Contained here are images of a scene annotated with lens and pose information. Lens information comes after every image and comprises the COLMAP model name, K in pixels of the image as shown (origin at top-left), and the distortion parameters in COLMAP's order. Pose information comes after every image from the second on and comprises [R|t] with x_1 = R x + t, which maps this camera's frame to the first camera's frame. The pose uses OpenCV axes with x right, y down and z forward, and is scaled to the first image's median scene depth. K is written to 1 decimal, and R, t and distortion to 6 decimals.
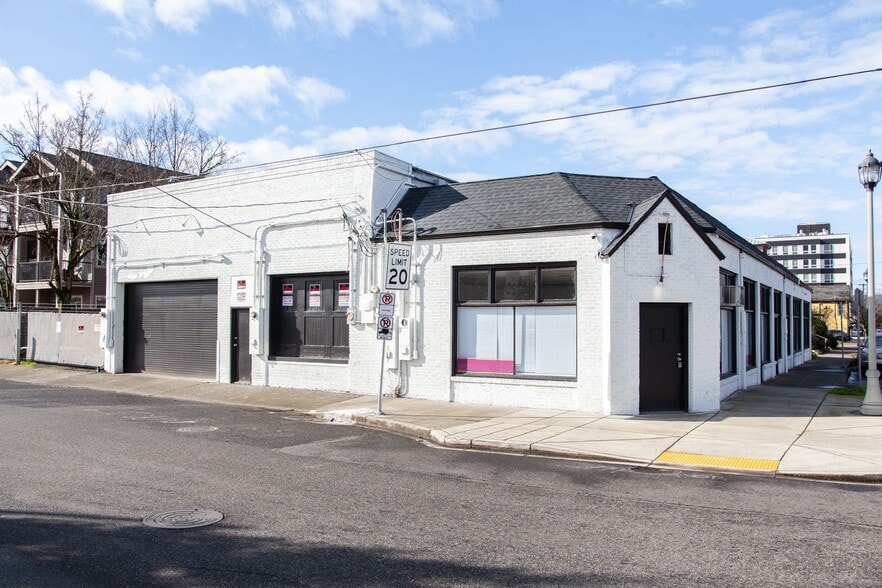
lens RADIAL K [[716.8, 0, 441.0], [0, 716.8, 294.0], [0, 0, 1]] dist [-0.131750, 0.173157]
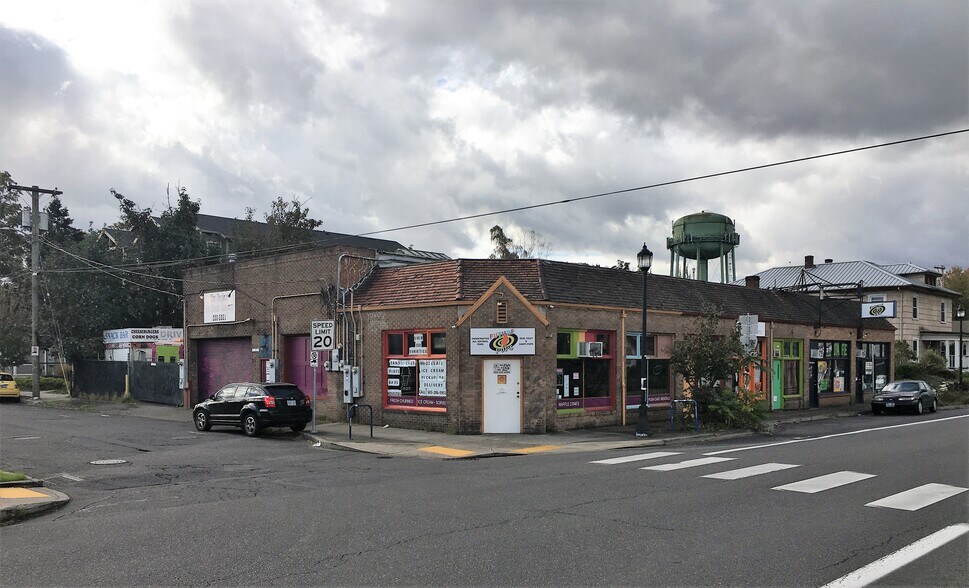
lens RADIAL K [[825.0, 0, 503.4], [0, 825.0, 369.0], [0, 0, 1]] dist [0.078784, -0.002161]
pose [[0.979966, -0.004019, -0.199125, 0.501116], [0.014610, 0.998553, 0.051747, -0.038766], [0.198629, -0.053619, 0.978607, -0.479326]]
